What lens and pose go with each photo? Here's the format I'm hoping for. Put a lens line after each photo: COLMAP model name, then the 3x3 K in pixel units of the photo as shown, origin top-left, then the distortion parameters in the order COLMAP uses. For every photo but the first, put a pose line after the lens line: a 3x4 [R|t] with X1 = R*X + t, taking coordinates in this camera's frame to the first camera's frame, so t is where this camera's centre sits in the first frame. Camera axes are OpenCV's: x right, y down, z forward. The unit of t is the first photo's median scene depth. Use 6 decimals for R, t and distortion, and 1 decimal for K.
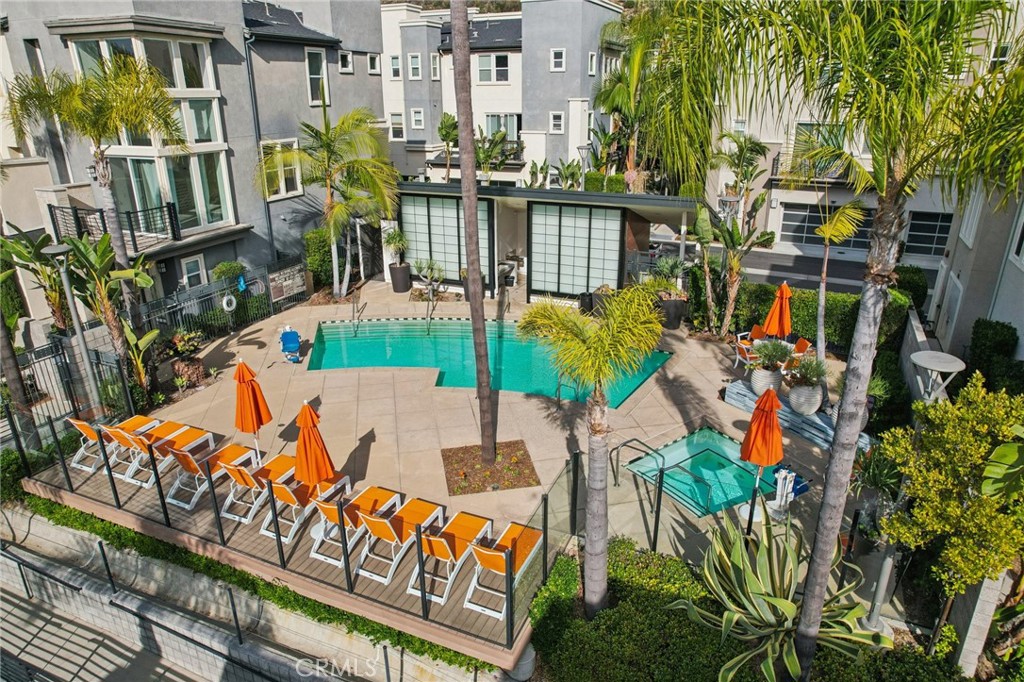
lens RADIAL K [[654.7, 0, 517.3], [0, 654.7, 345.1], [0, 0, 1]] dist [-0.071794, 0.063499]
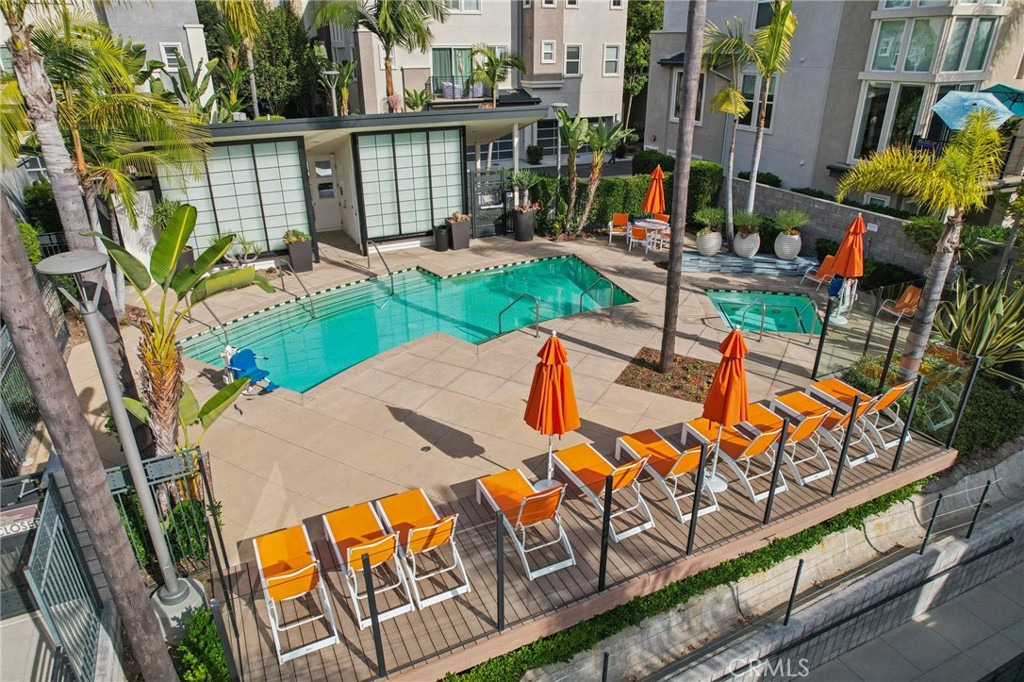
lens RADIAL K [[656.9, 0, 518.7], [0, 656.9, 342.7], [0, 0, 1]] dist [-0.073346, 0.065726]
pose [[0.645202, -0.318569, 0.694427, -0.495625], [0.278387, 0.944462, 0.174620, -0.052523], [-0.711488, 0.080655, 0.698054, 0.284301]]
